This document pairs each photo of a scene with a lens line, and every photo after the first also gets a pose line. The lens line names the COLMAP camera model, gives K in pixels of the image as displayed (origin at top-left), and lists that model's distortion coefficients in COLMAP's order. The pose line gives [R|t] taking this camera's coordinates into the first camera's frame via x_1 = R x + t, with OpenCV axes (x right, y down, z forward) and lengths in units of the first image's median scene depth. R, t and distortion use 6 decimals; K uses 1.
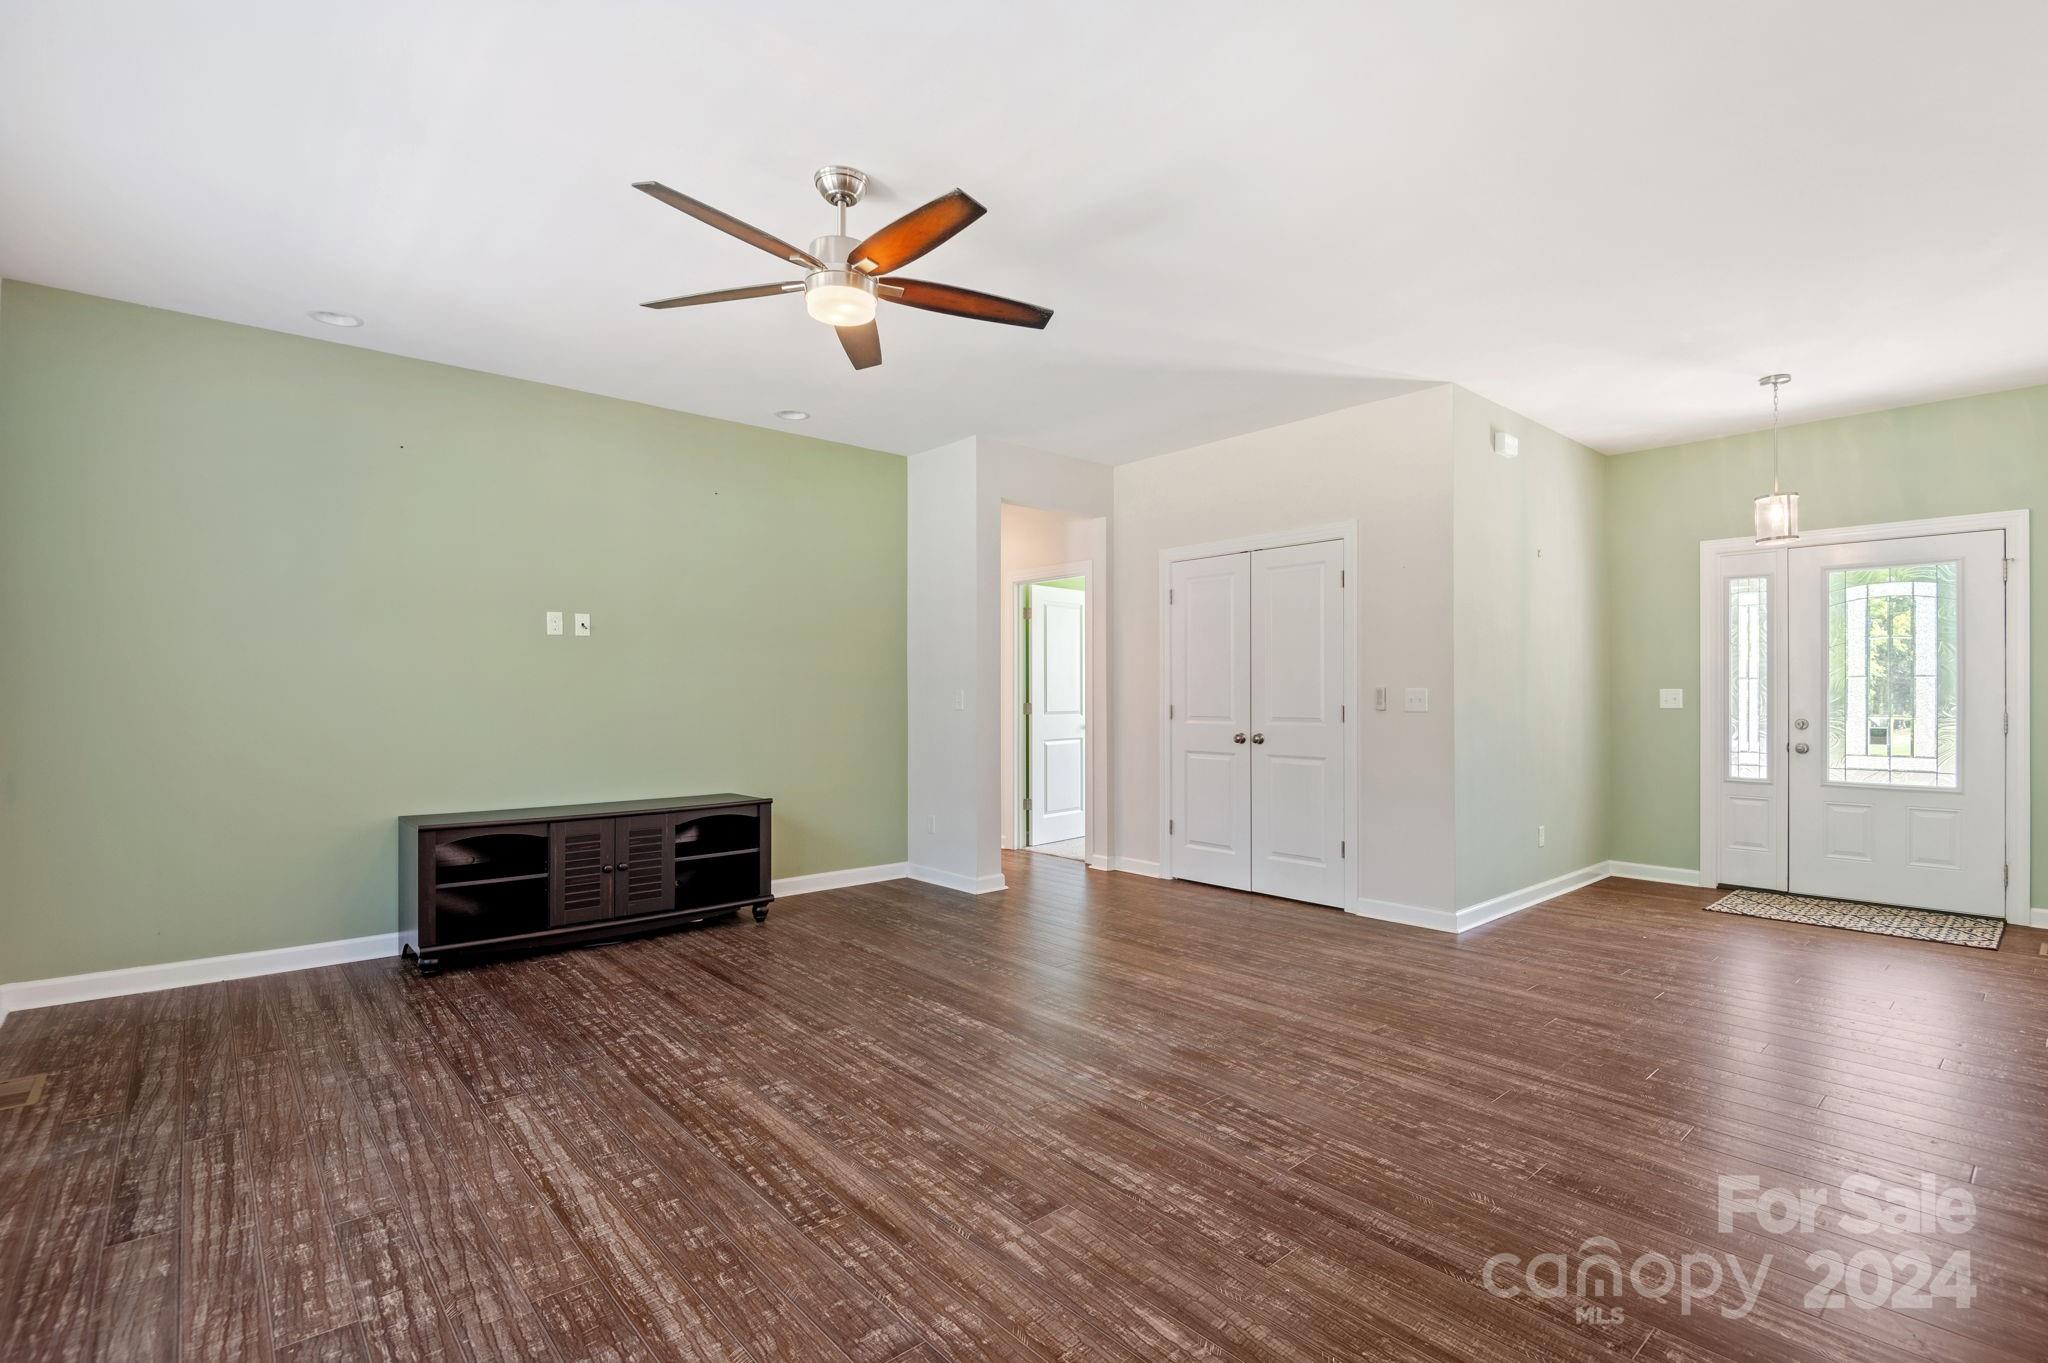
lens RADIAL K [[945.5, 0, 1034.5], [0, 945.5, 695.3], [0, 0, 1]] dist [-0.000585, -0.000542]
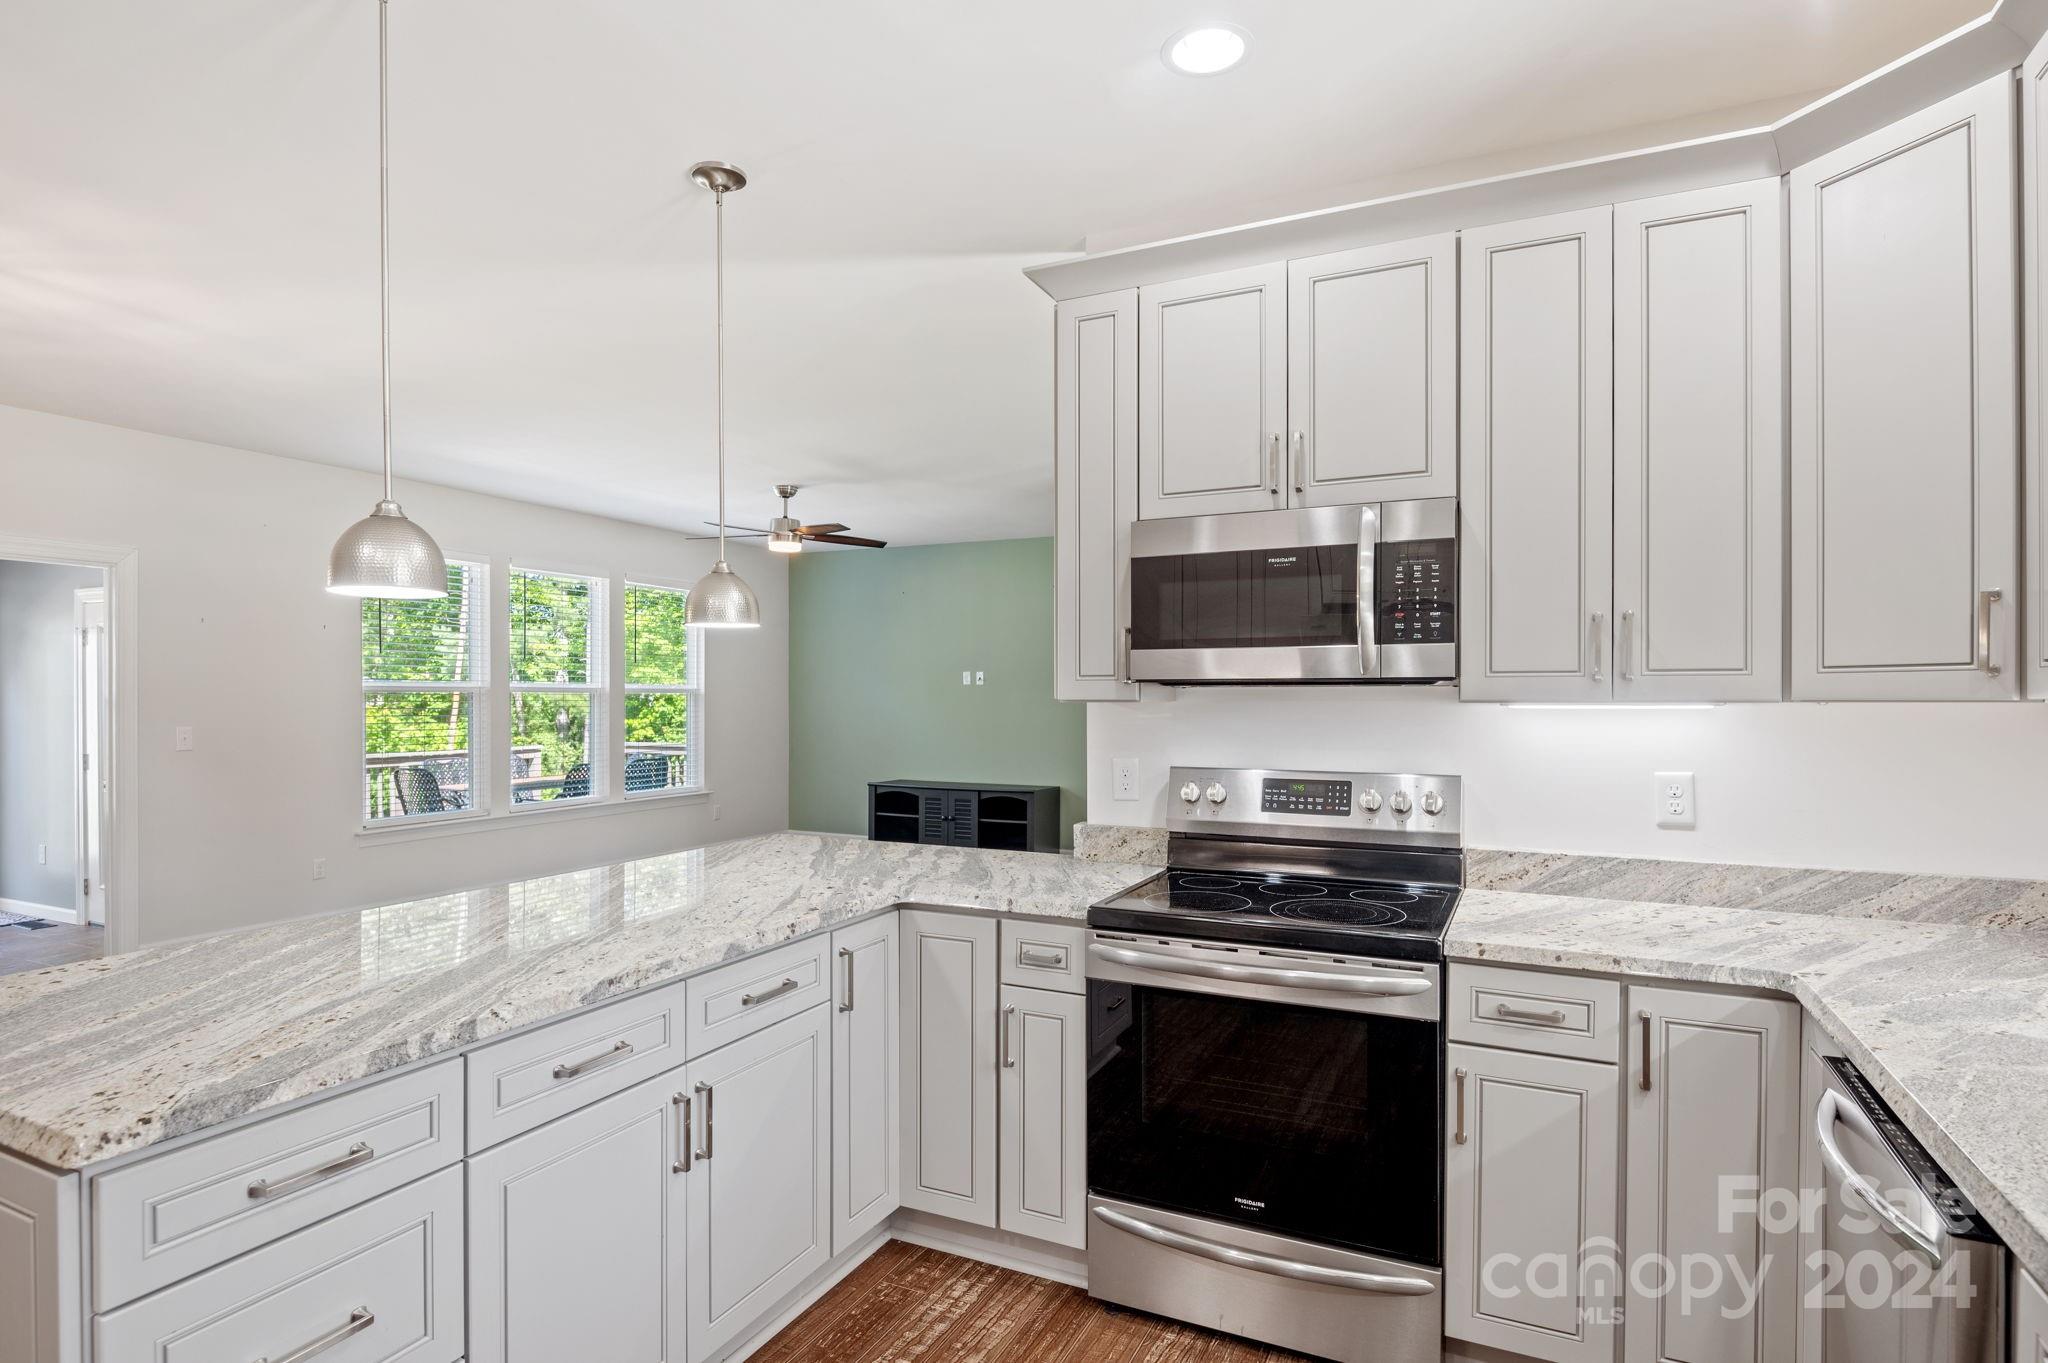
lens RADIAL K [[1058.2, 0, 1027.7], [0, 1058.2, 687.5], [0, 0, 1]] dist [-0.014386, -0.001391]
pose [[0.387360, -0.006256, -0.921907, 1.931665], [-0.002525, 0.999966, -0.007847, -0.063232], [0.921925, 0.005367, 0.387331, 0.499633]]
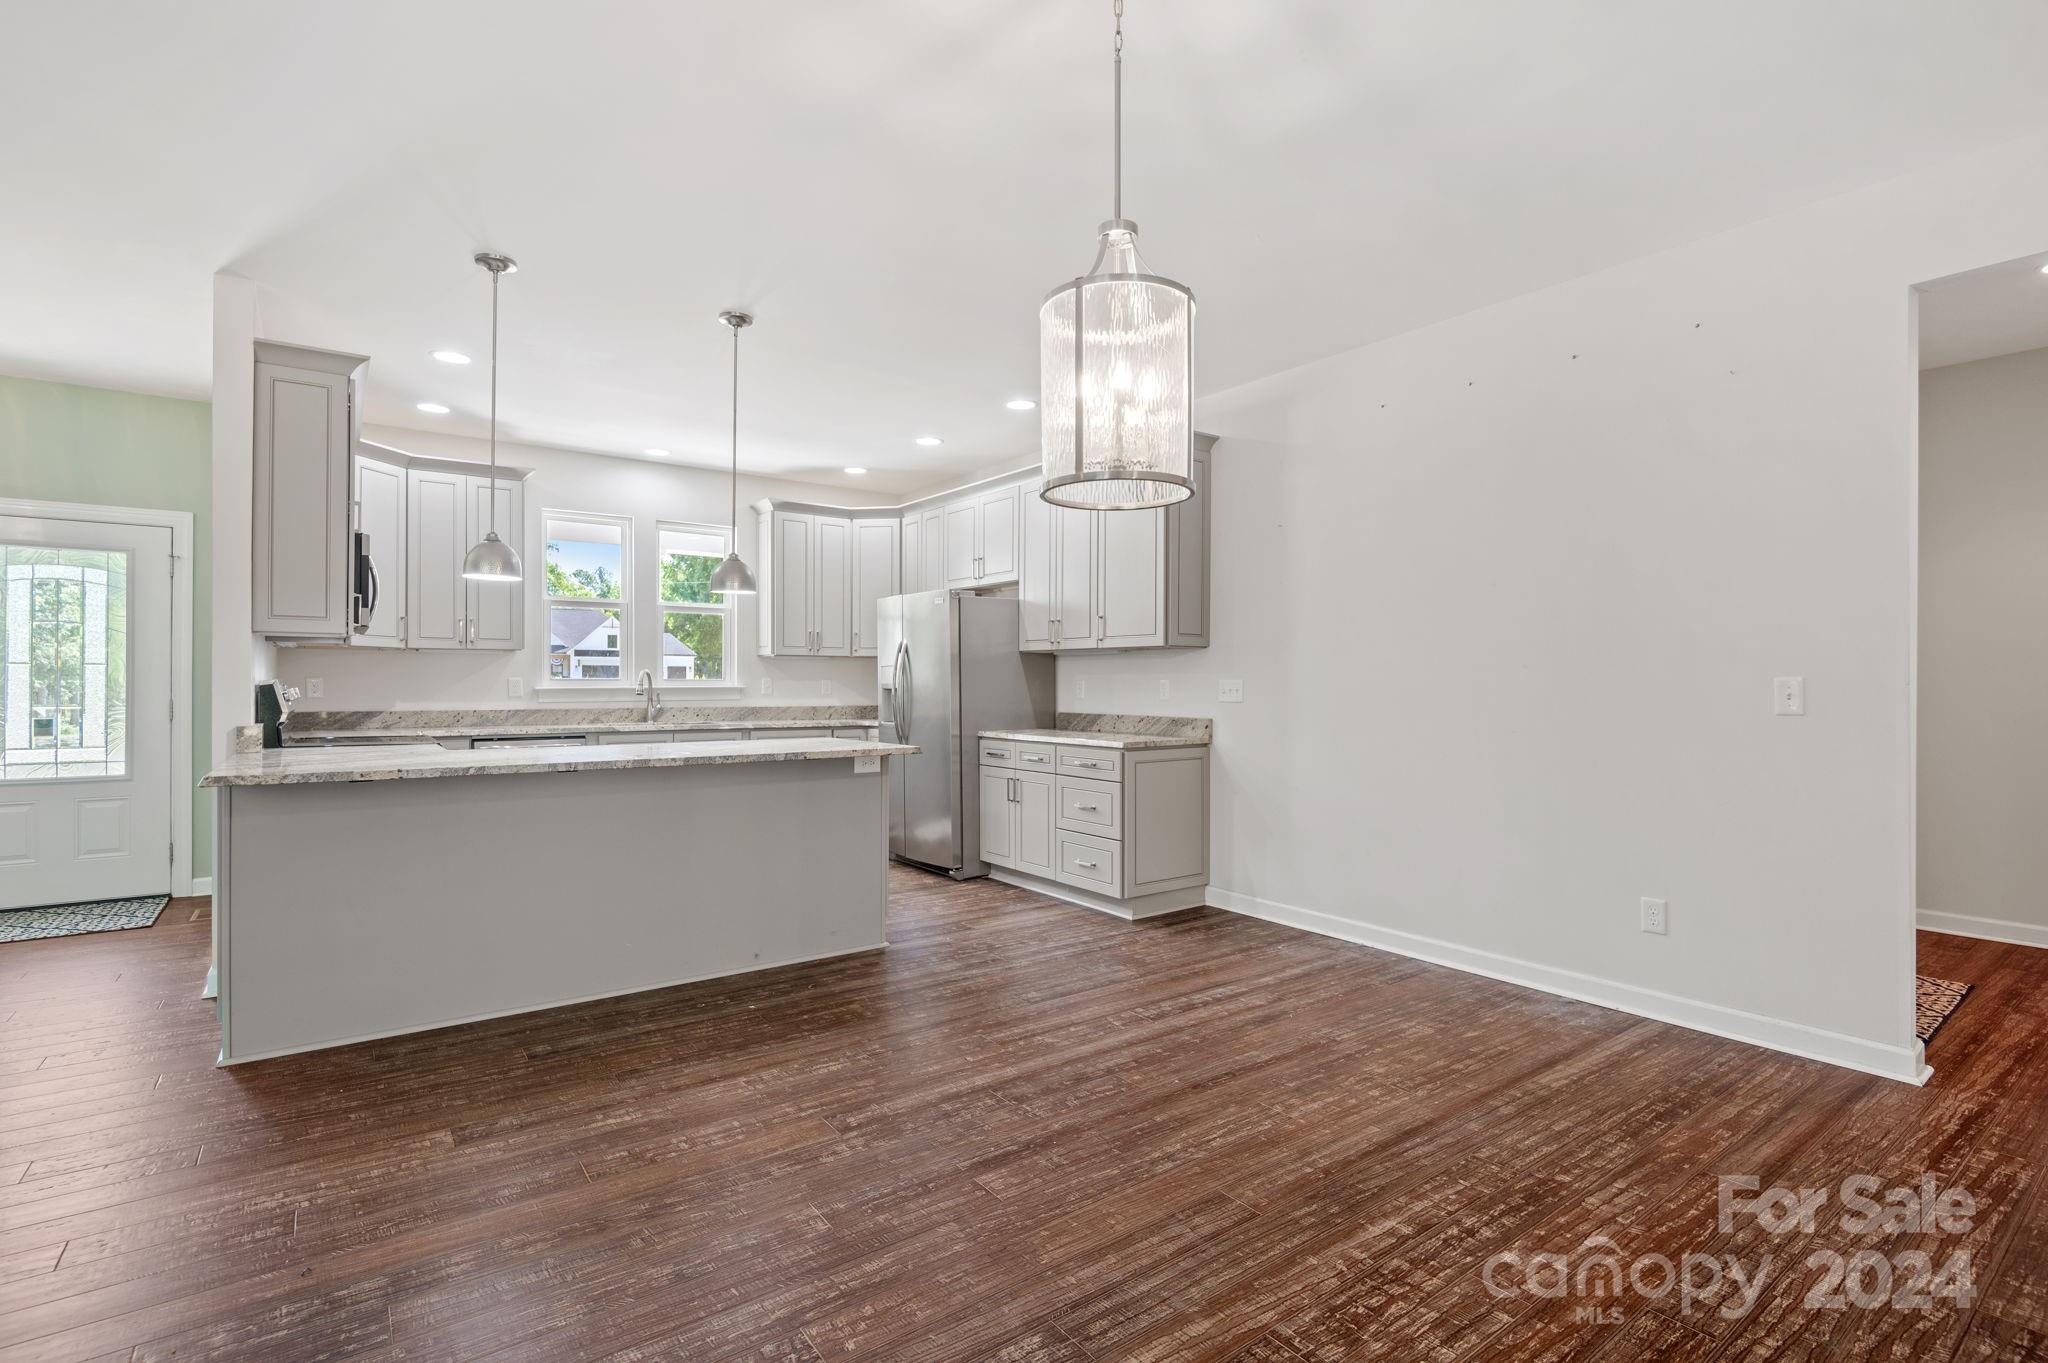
lens RADIAL K [[946.1, 0, 1029.8], [0, 946.1, 680.3], [0, 0, 1]] dist [0.002387, -0.007013]
pose [[0.092942, 0.004294, 0.995662, 0.085851], [-0.000956, 0.999991, -0.004223, -0.000440], [-0.995671, -0.000560, 0.092945, -0.094981]]
